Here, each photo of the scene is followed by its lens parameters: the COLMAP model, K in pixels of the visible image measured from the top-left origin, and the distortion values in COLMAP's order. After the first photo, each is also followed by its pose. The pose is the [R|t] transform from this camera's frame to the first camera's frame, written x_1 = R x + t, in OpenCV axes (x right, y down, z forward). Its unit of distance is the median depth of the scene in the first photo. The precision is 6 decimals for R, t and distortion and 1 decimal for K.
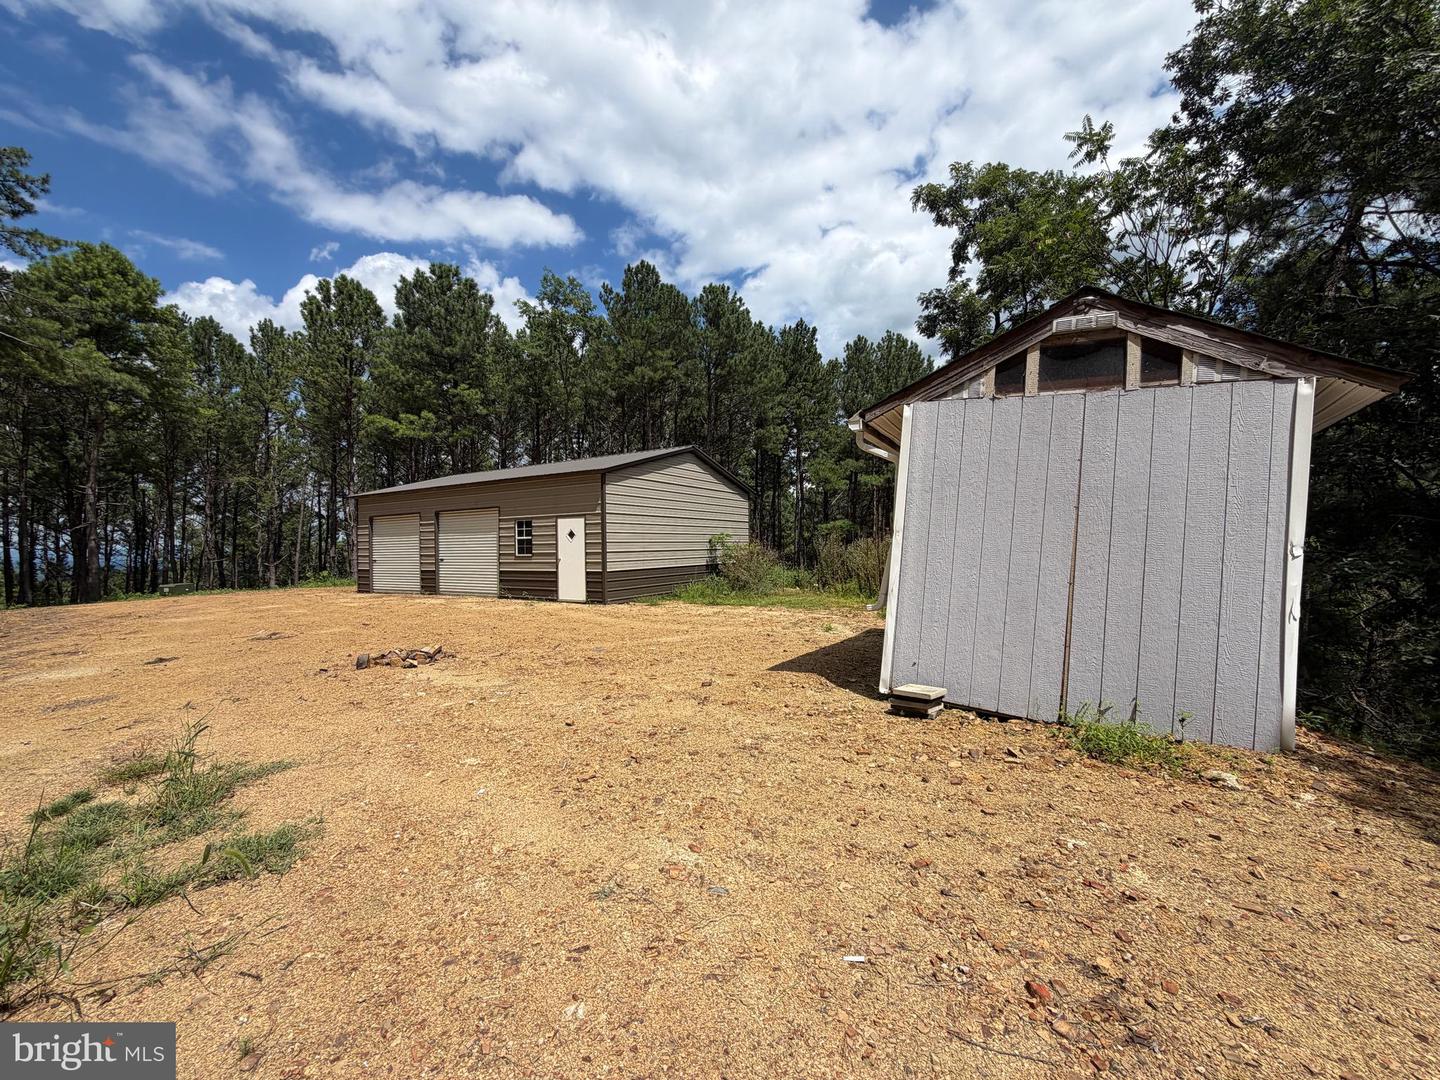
lens RADIAL K [[568.1, 0, 720.0], [0, 568.1, 540.0], [0, 0, 1]] dist [-0.001003, -0.000217]
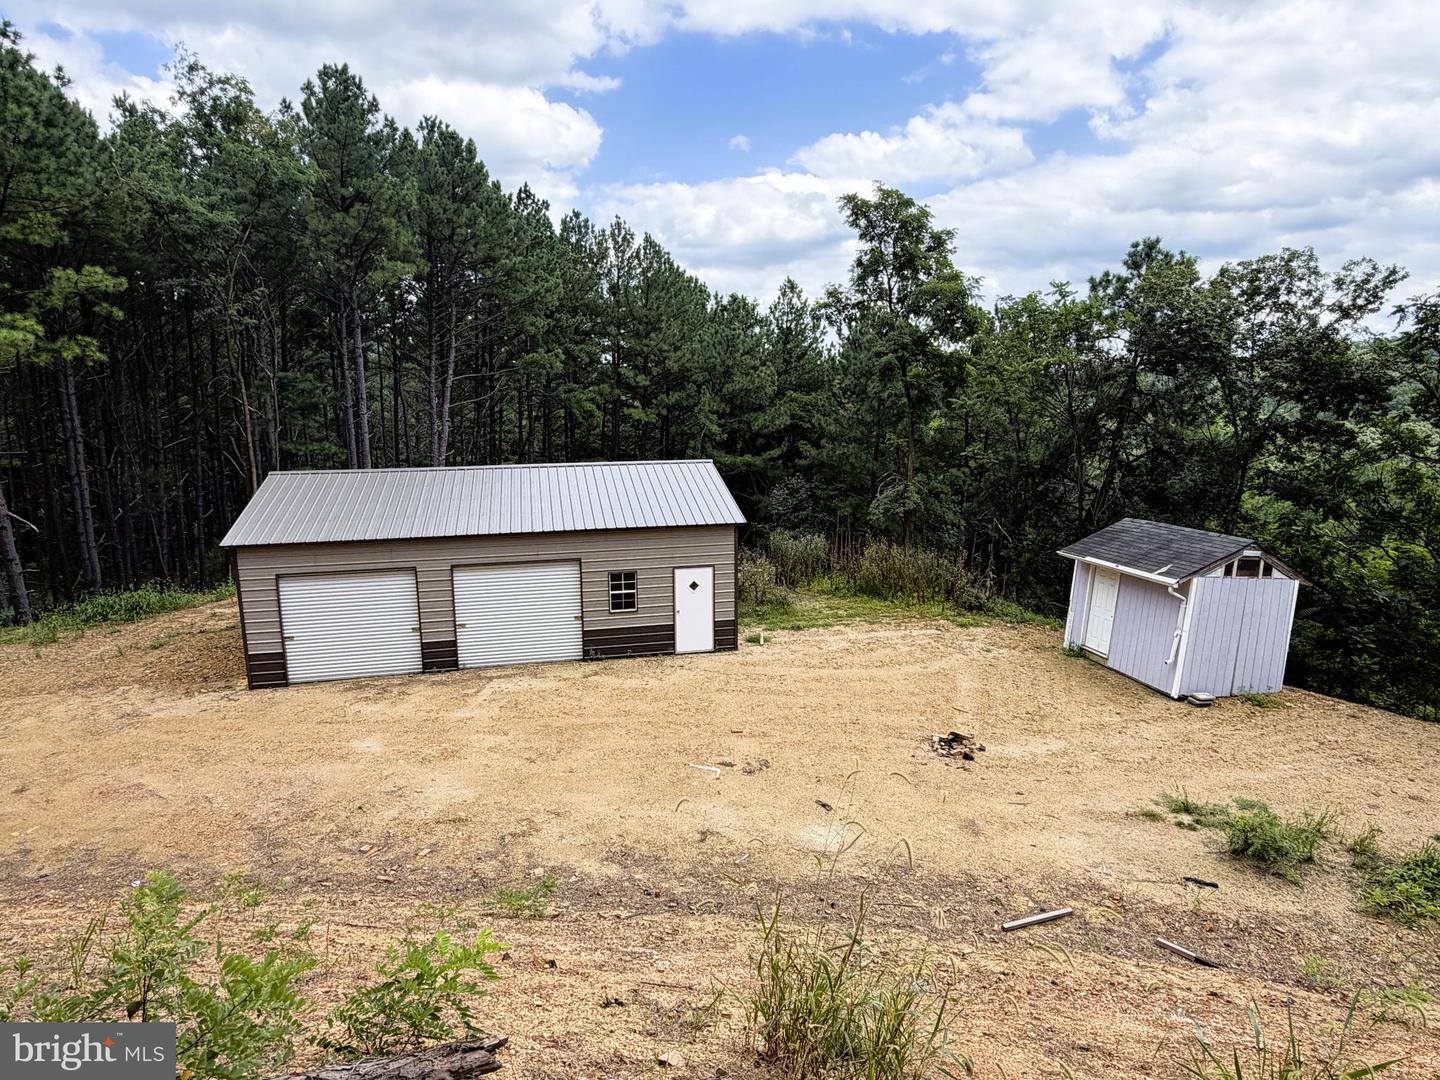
lens RADIAL K [[838.6, 0, 720.0], [0, 838.6, 540.0], [0, 0, 1]] dist [-0.001374, 0.003397]
pose [[0.722033, -0.119856, 0.681397, -1.170428], [-0.015334, 0.981866, 0.188956, -0.348563], [-0.691688, -0.146881, 0.707102, -0.018317]]
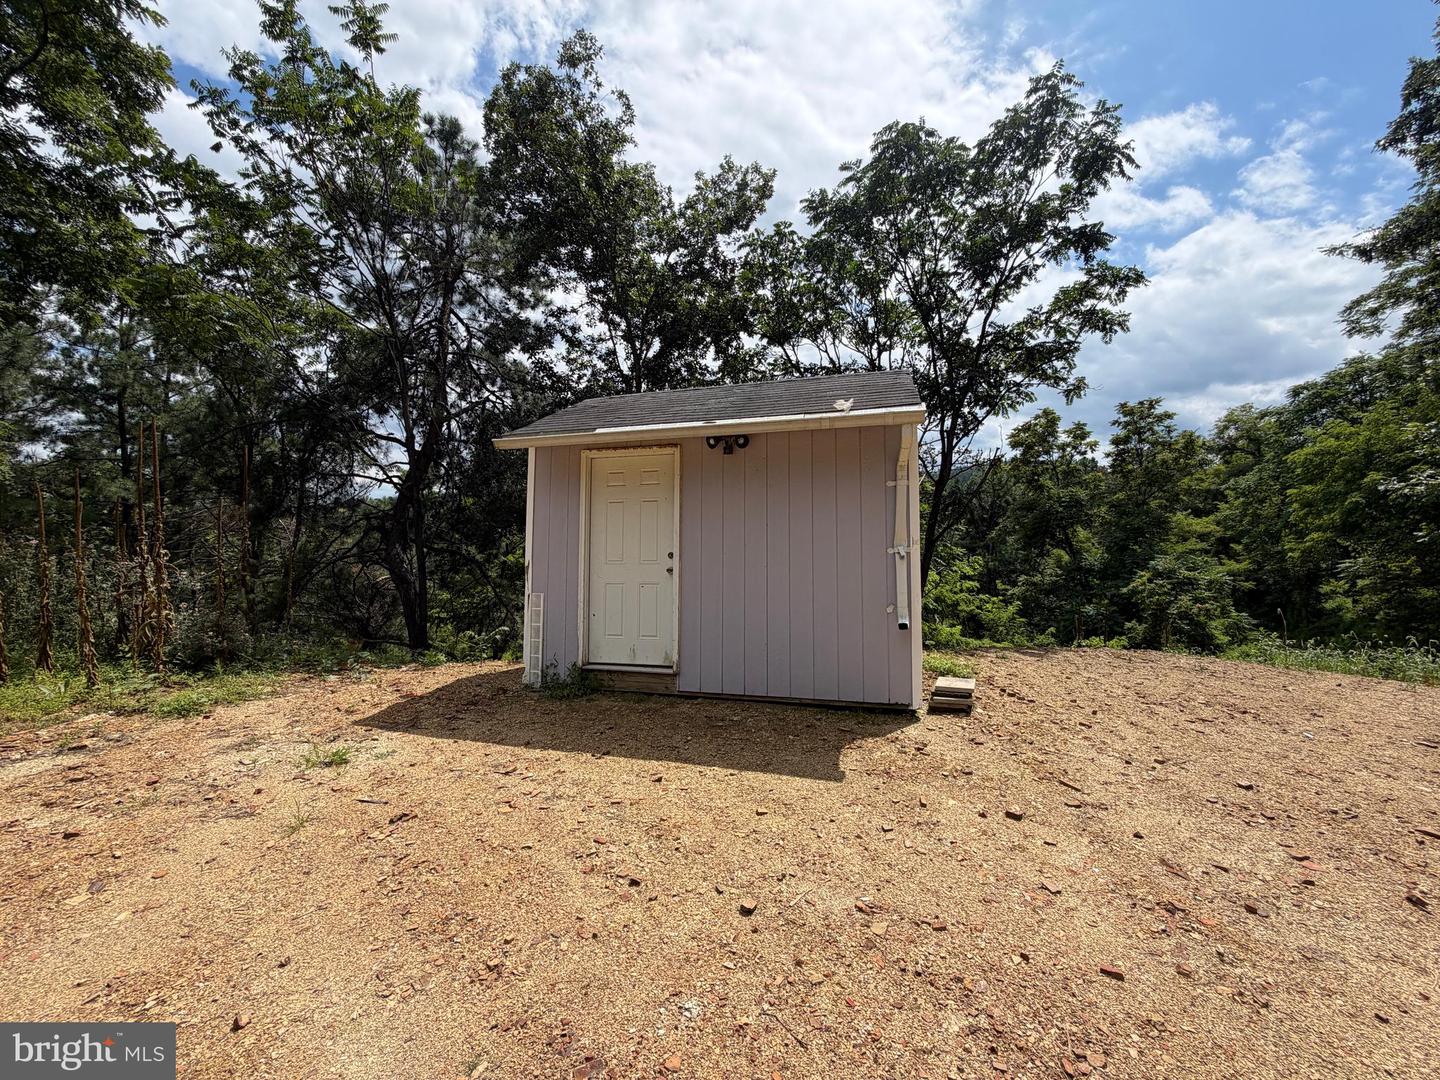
lens RADIAL K [[568.1, 0, 720.0], [0, 568.1, 540.0], [0, 0, 1]] dist [-0.001003, -0.000217]
pose [[-0.282397, 0.002316, 0.959295, -0.187418], [-0.005331, 0.999978, -0.003983, -0.000344], [-0.959283, -0.006239, -0.282379, 0.553901]]
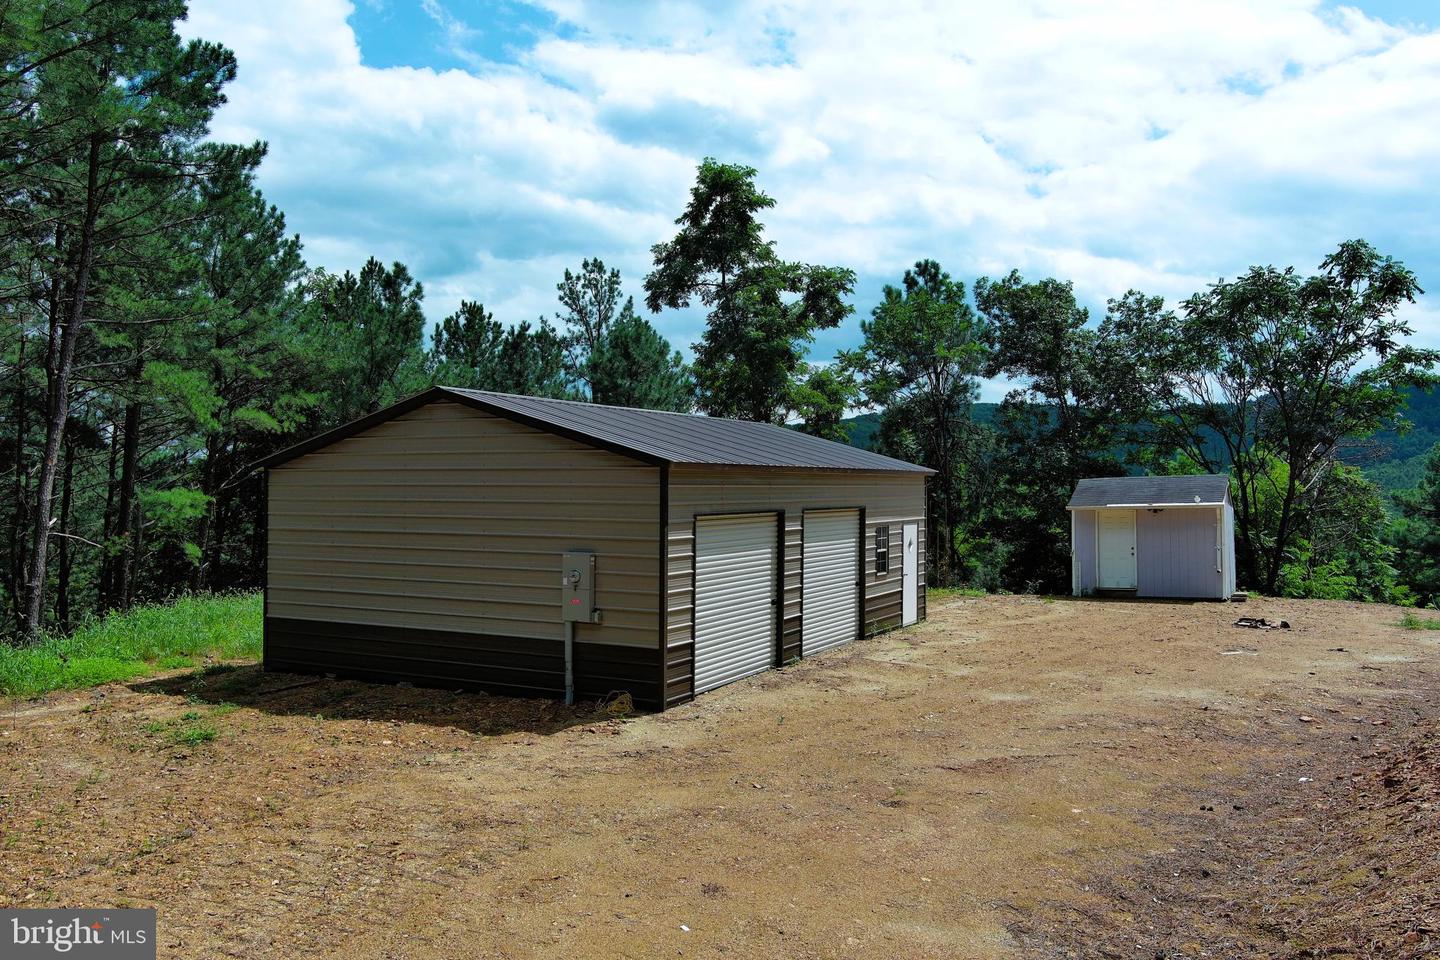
lens RADIAL K [[1112.9, 0, 720.4], [0, 1112.9, 483.8], [0, 0, 1]] dist [0.035732, -0.044732]
pose [[-0.042885, 0.020328, 0.998873, -1.842916], [-0.012428, 0.999705, -0.020879, -0.059668], [-0.999003, -0.013309, -0.042620, 1.324350]]
